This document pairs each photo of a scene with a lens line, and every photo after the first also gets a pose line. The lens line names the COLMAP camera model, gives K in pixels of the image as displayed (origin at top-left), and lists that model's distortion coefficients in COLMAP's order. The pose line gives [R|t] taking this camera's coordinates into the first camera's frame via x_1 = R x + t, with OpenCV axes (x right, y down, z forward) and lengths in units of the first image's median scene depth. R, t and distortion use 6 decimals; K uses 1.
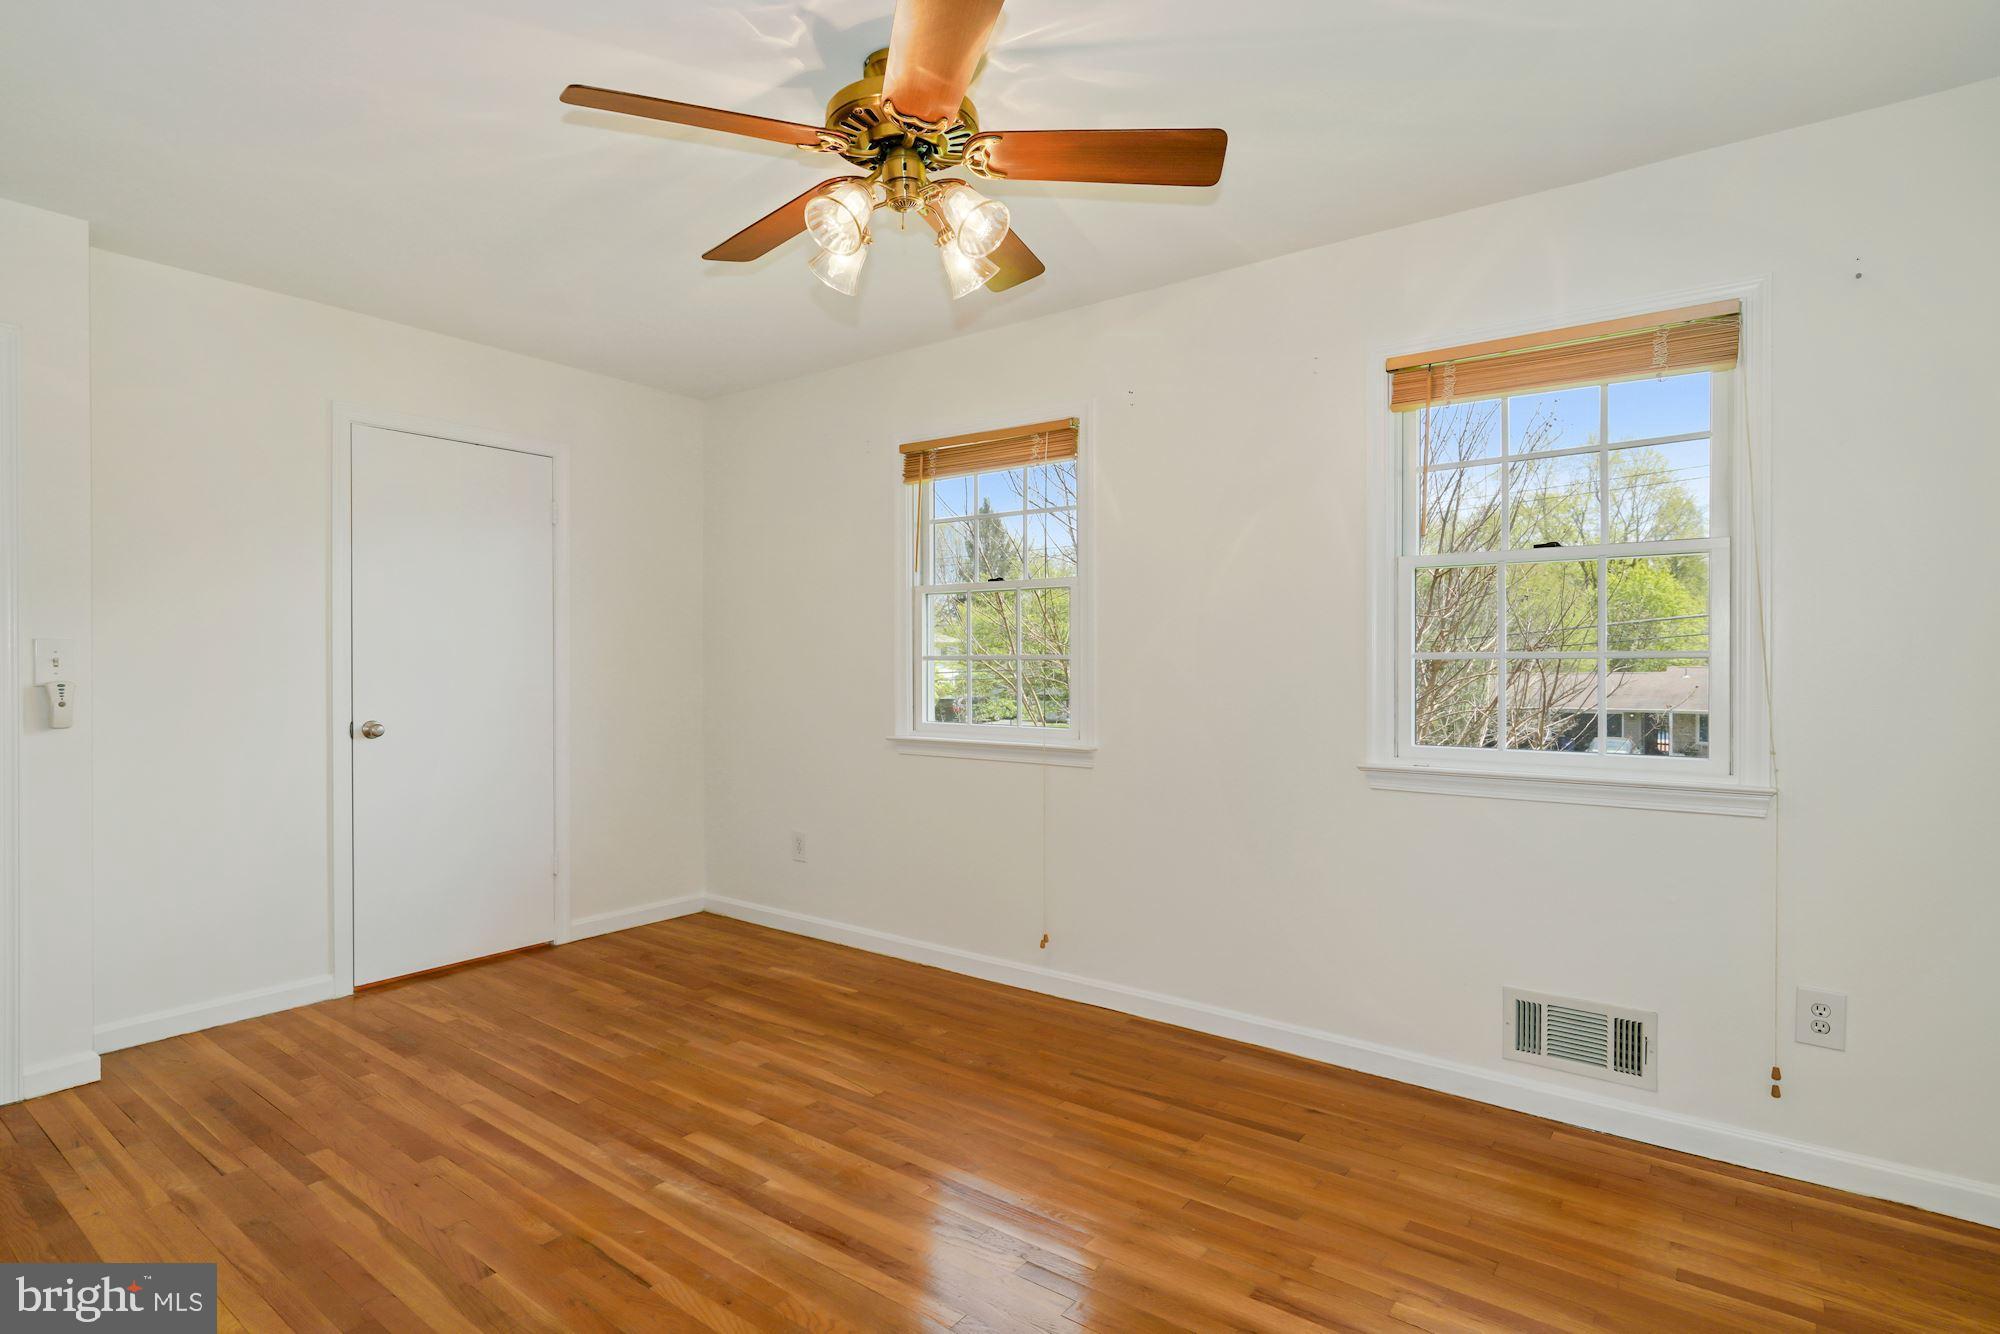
lens RADIAL K [[1022.8, 0, 1004.5], [0, 1022.8, 678.4], [0, 0, 1]] dist [-0.000788, 0.000242]
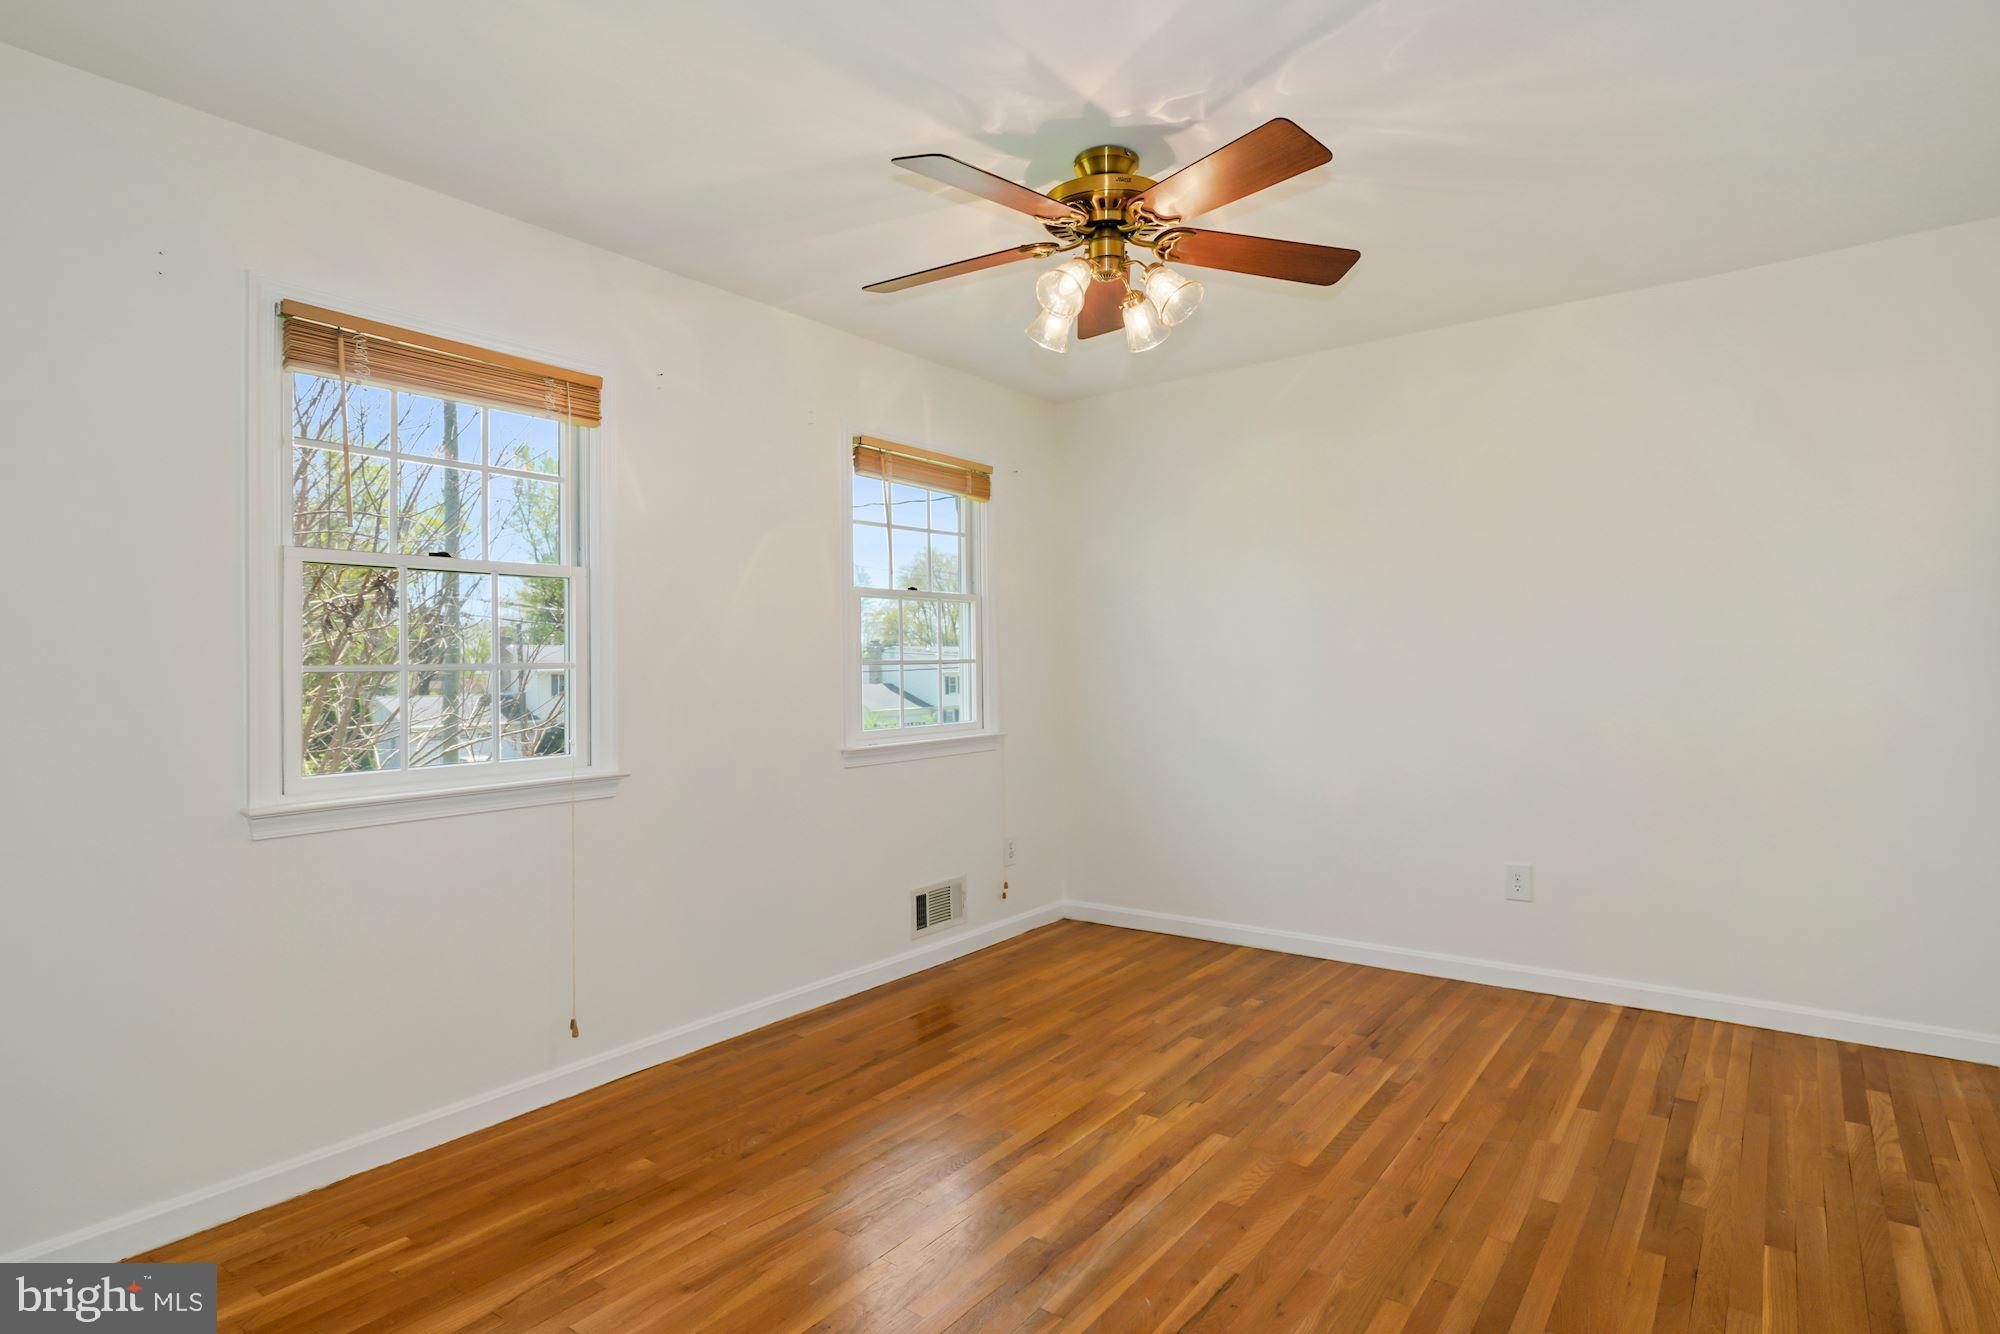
lens RADIAL K [[1043.7, 0, 1000.0], [0, 1043.7, 667.0], [0, 0, 1]] dist [0.004099, 0.000433]
pose [[-0.003461, -0.006522, 0.999973, -0.929912], [0.027532, 0.999599, 0.006614, -0.019956], [-0.999615, 0.027554, -0.003280, 0.816412]]
